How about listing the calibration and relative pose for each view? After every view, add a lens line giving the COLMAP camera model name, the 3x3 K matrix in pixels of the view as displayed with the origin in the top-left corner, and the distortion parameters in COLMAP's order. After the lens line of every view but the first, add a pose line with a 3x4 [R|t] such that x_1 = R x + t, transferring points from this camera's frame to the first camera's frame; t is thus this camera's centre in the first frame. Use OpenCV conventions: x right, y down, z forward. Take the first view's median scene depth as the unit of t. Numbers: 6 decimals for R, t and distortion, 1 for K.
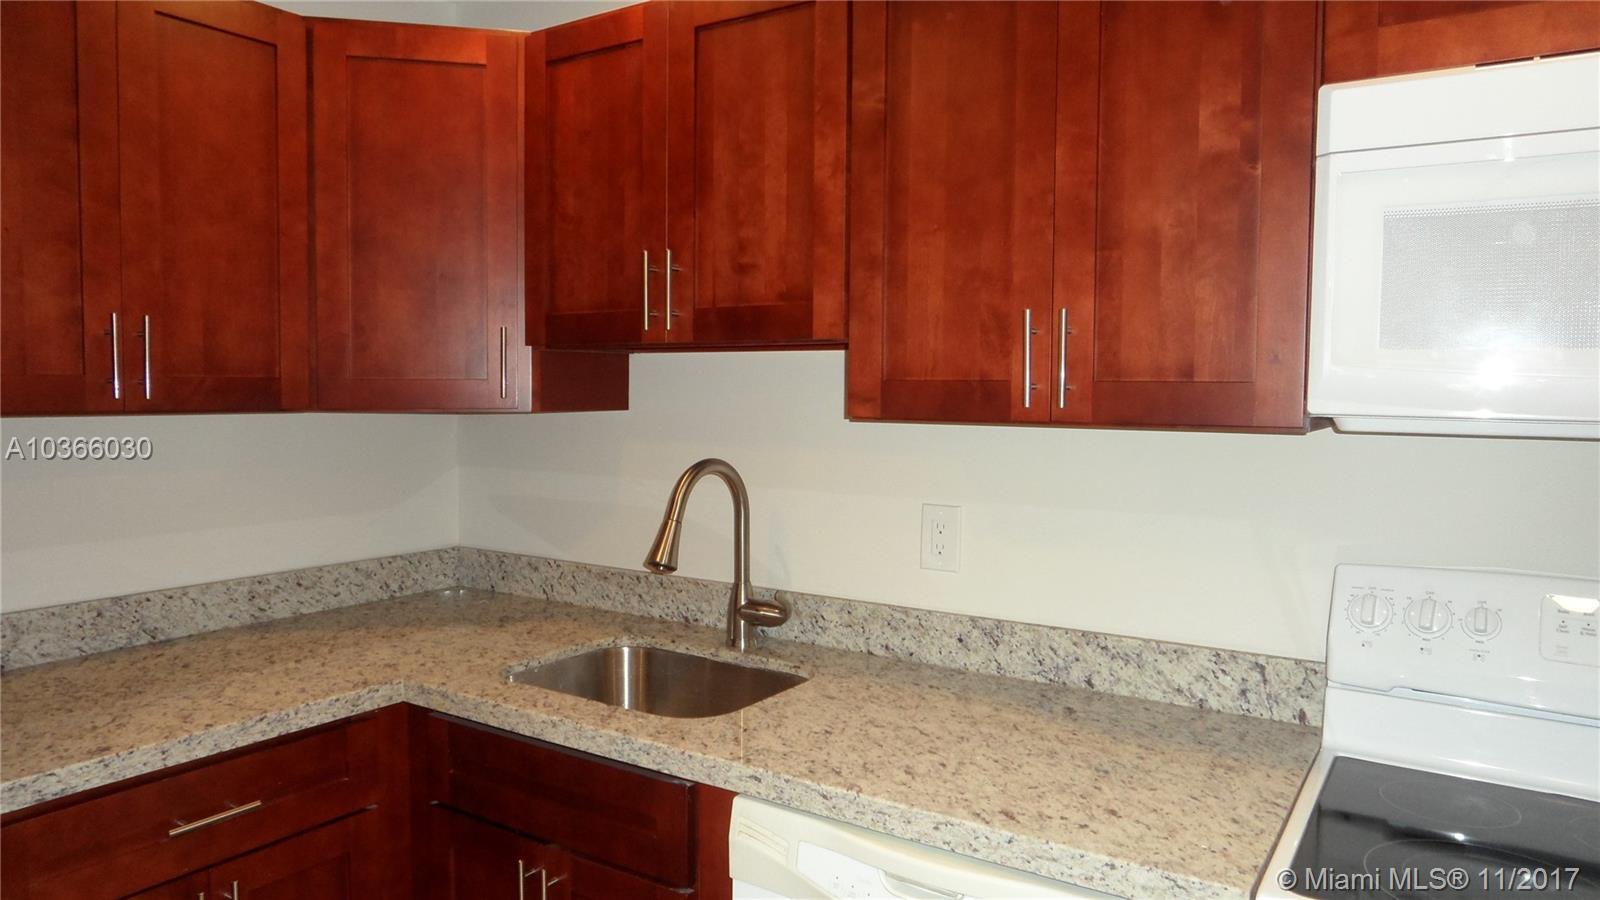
lens RADIAL K [[1044.0, 0, 800.0], [0, 1044.0, 450.0], [0, 0, 1]] dist [-0.031897, 0.006244]
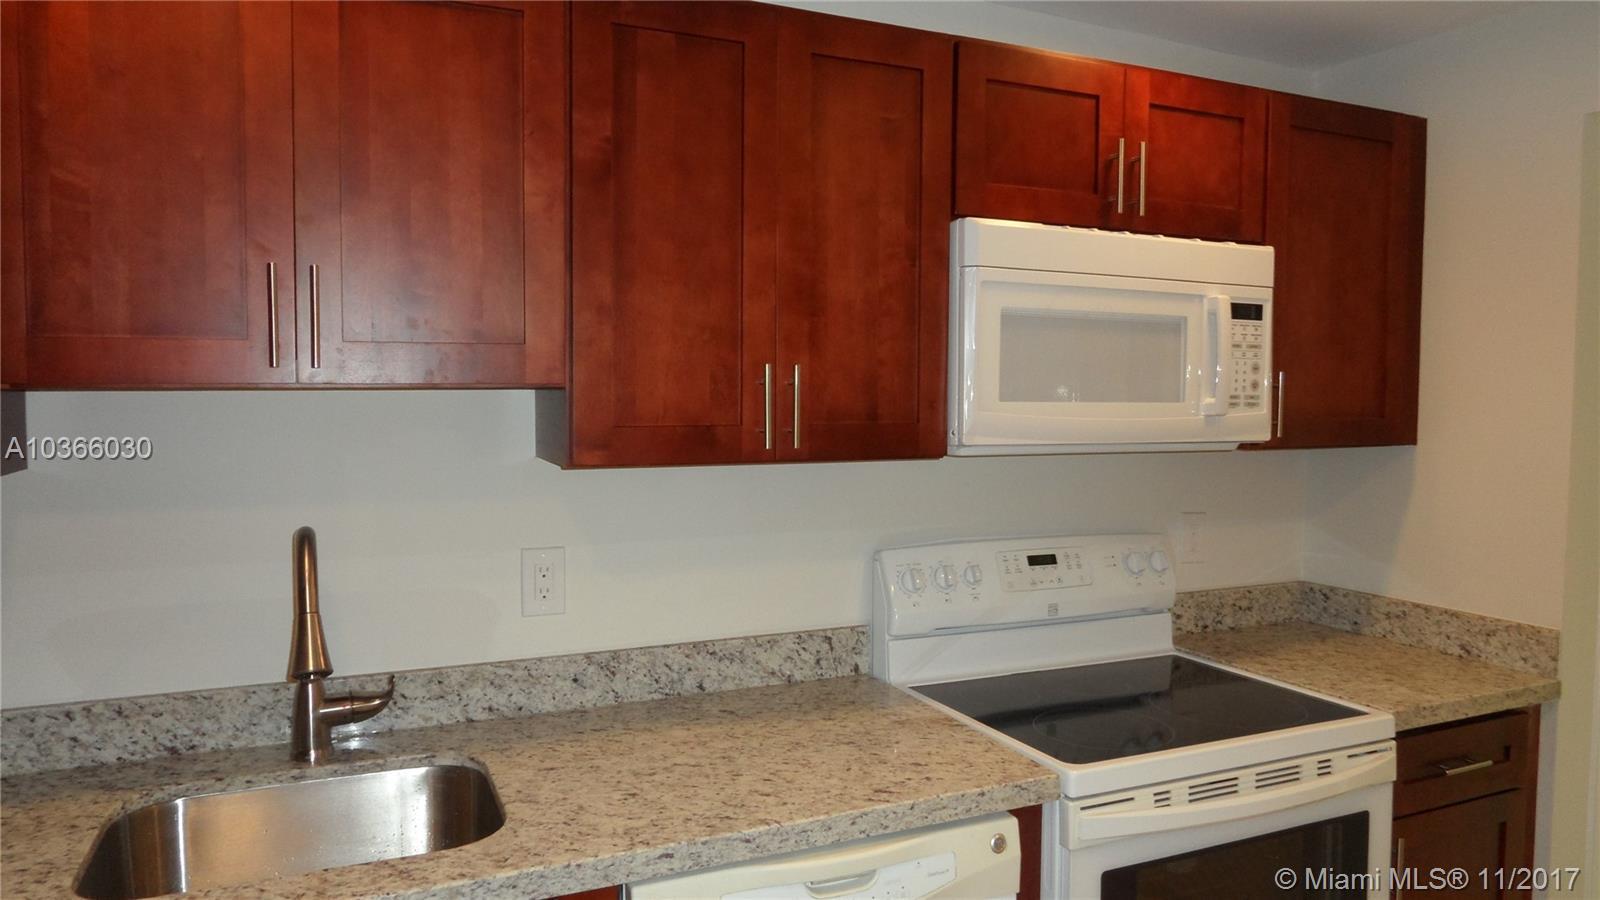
lens RADIAL K [[1050.2, 0, 800.0], [0, 1050.2, 450.0], [0, 0, 1]] dist [-0.021133, 0.003394]
pose [[0.537007, -0.054745, 0.841799, -0.609553], [0.050369, 0.998192, 0.032784, -0.064211], [-0.842073, 0.024796, 0.538794, 0.296139]]
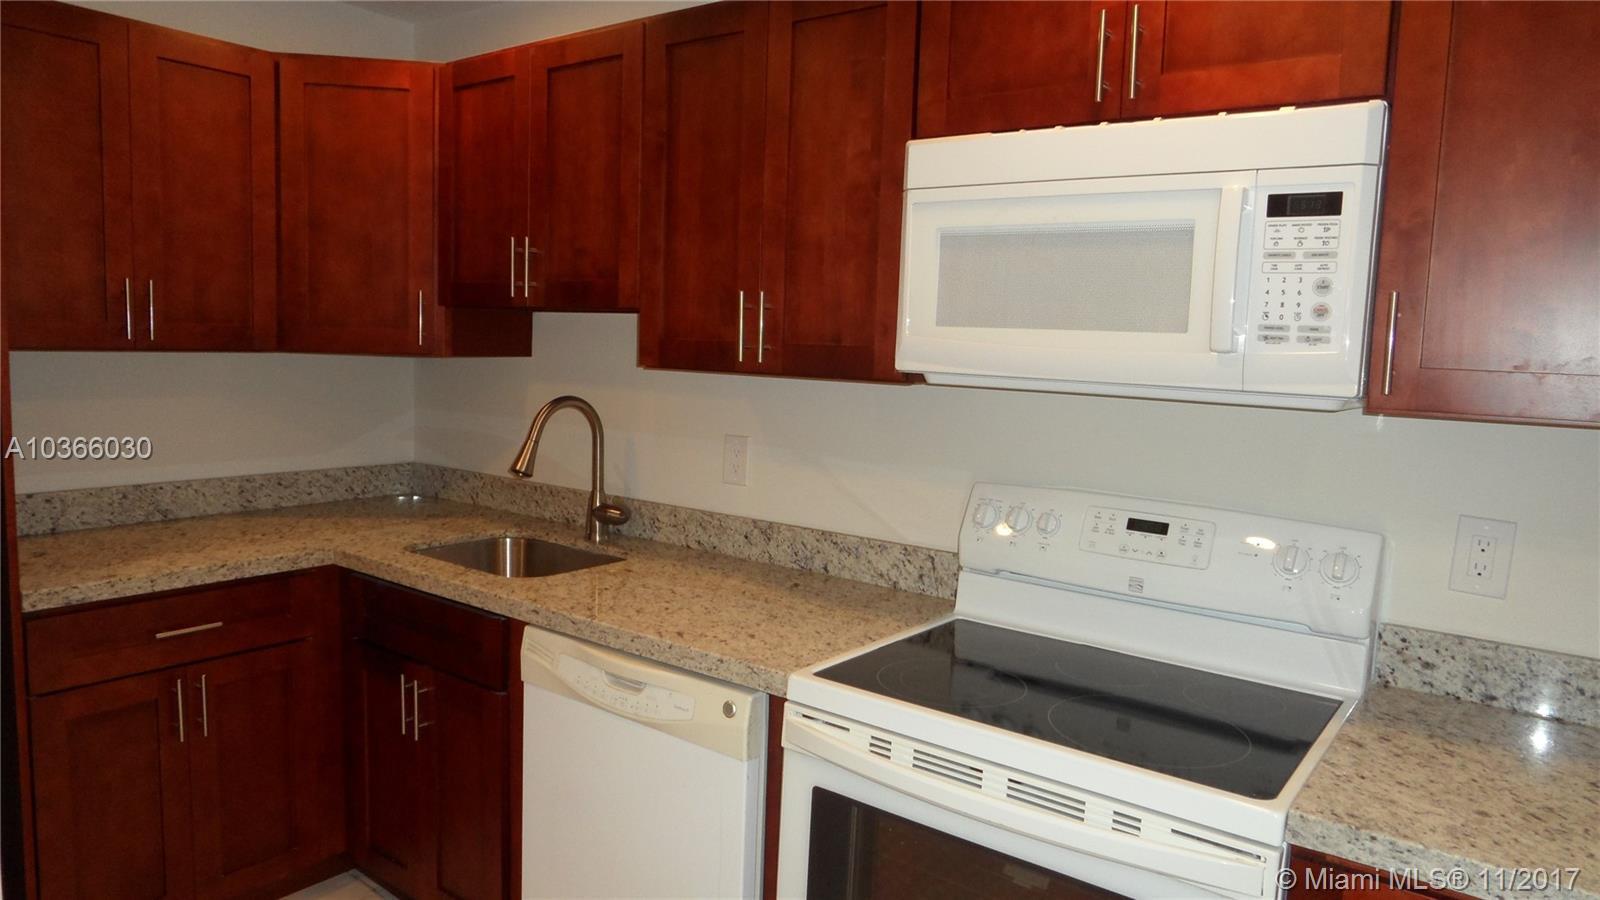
lens RADIAL K [[1044.0, 0, 800.0], [0, 1044.0, 450.0], [0, 0, 1]] dist [-0.031897, 0.006244]
pose [[0.997596, 0.031621, -0.061664, 0.325391], [-0.028724, 0.998467, 0.047304, 0.008370], [0.063065, -0.045419, 0.996975, -0.335165]]
